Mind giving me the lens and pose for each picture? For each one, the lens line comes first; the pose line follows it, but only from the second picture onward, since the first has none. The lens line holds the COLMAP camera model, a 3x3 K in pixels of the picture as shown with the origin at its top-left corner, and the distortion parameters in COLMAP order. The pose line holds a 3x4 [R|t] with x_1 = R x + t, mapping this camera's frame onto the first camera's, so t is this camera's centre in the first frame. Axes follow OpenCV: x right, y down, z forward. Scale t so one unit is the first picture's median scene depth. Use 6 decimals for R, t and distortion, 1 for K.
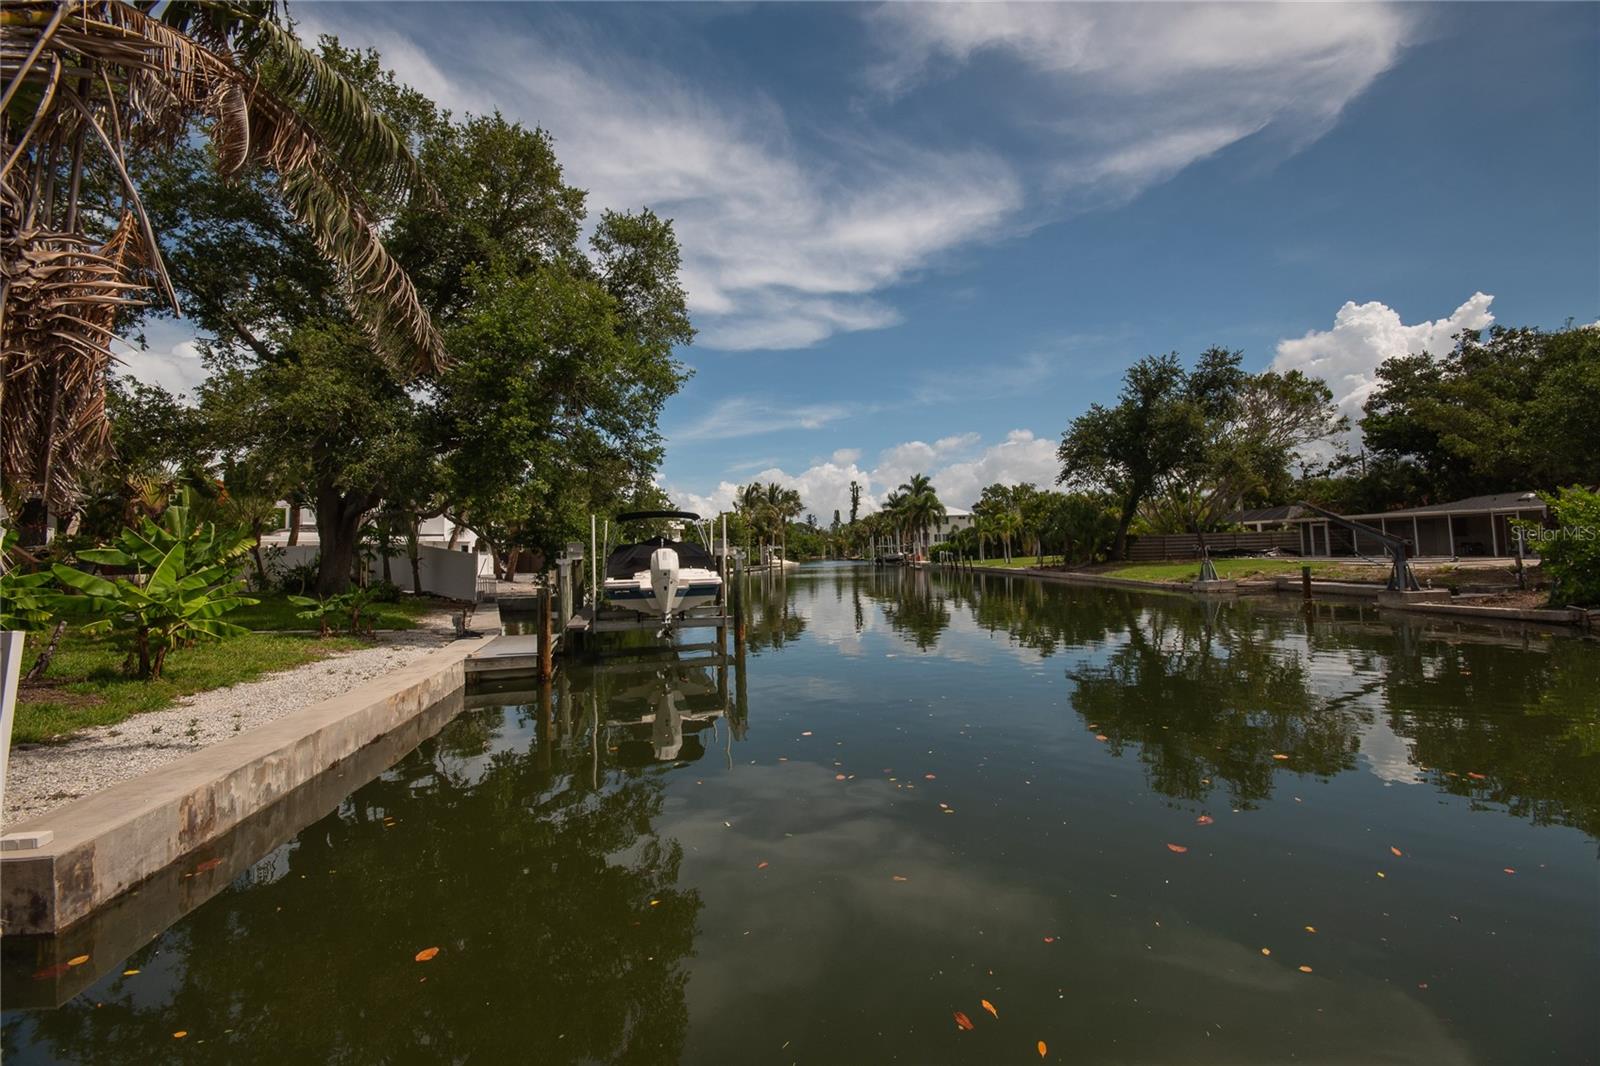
lens RADIAL K [[647.9, 0, 802.2], [0, 647.9, 508.6], [0, 0, 1]] dist [0.010342, -0.011289]
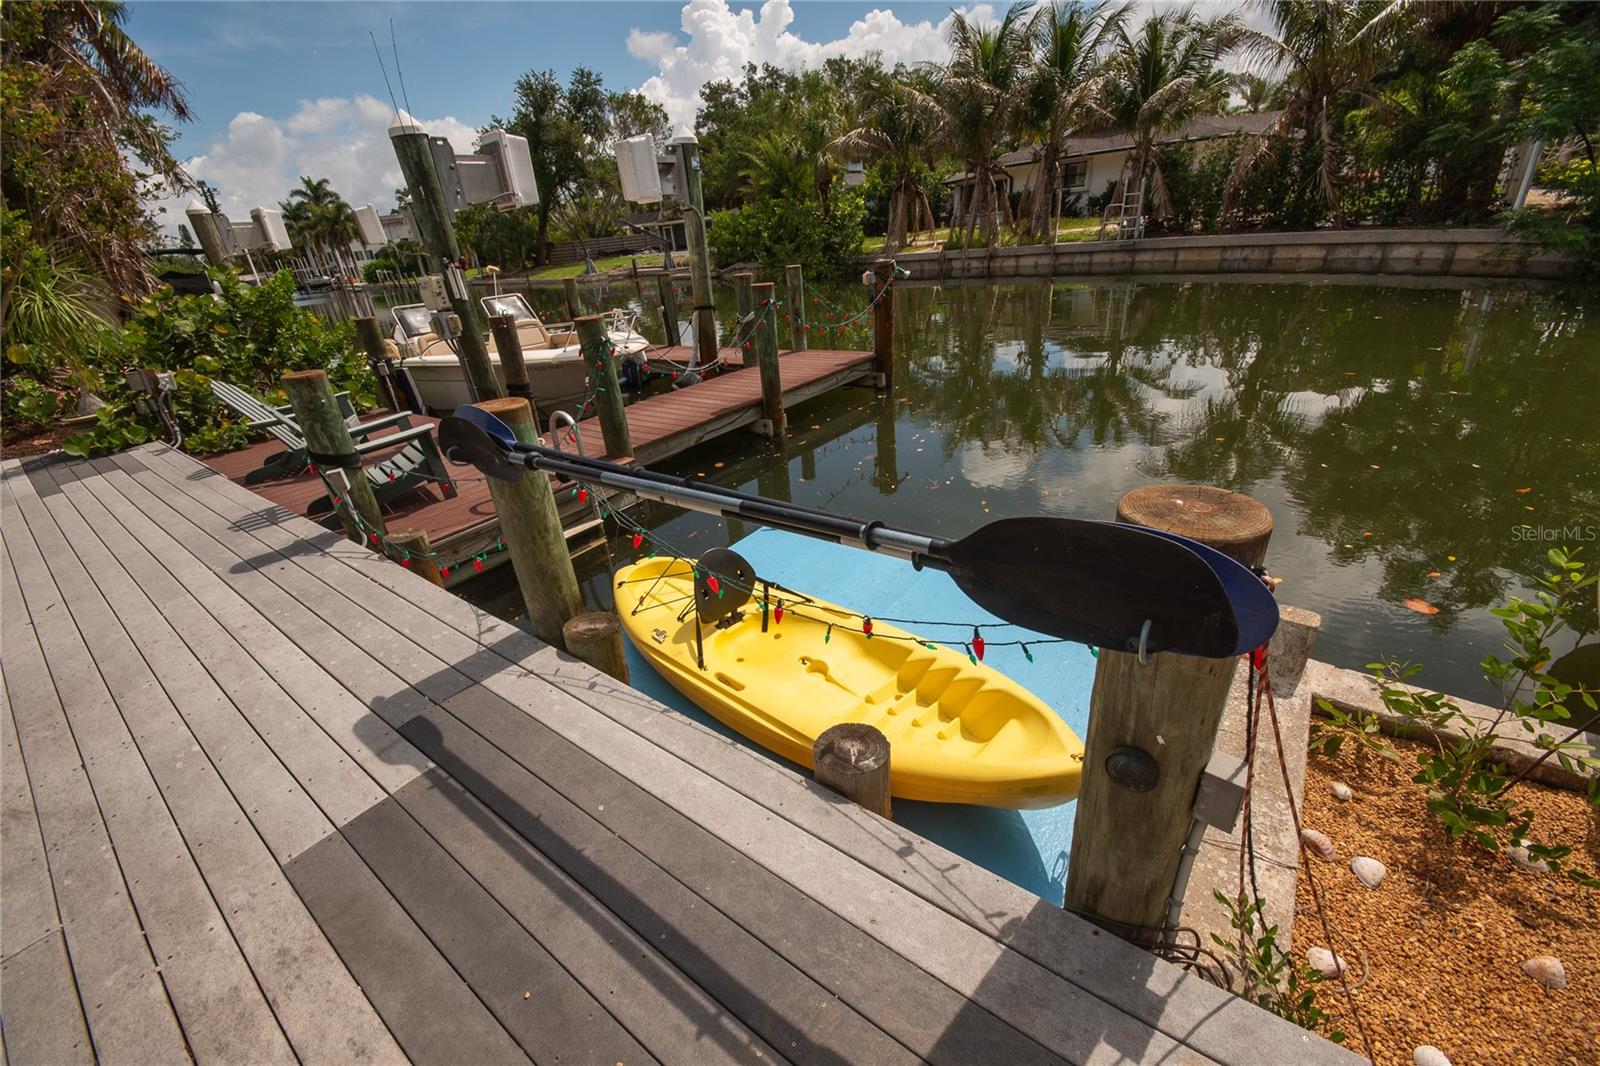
lens RADIAL K [[645.3, 0, 782.2], [0, 645.3, 556.1], [0, 0, 1]] dist [0.023289, -0.019565]
pose [[0.726181, -0.347299, 0.593334, -0.122935], [0.026502, 0.876525, 0.480626, -0.019567], [-0.686993, -0.333297, 0.645720, -0.328644]]
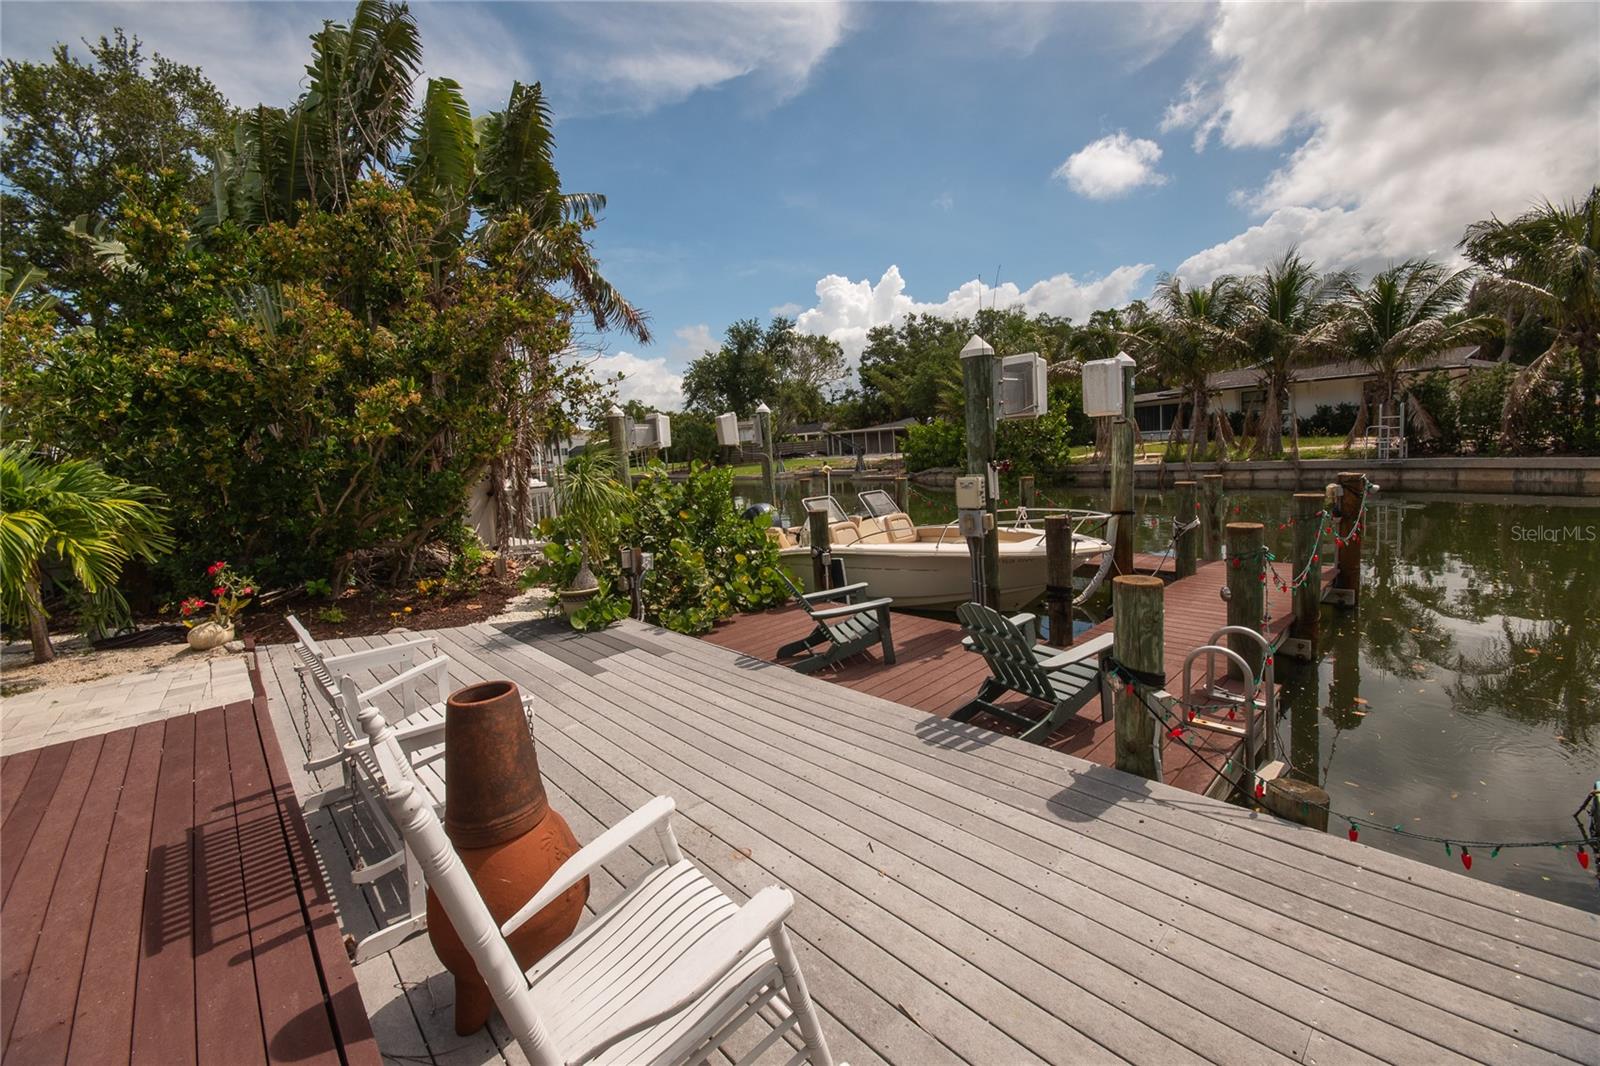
lens RADIAL K [[647.9, 0, 802.2], [0, 647.9, 508.6], [0, 0, 1]] dist [0.010342, -0.011289]
pose [[0.822339, -0.086488, 0.562387, -0.180449], [0.008708, 0.990178, 0.139543, -0.020240], [-0.568932, -0.109854, 0.815015, -0.263834]]
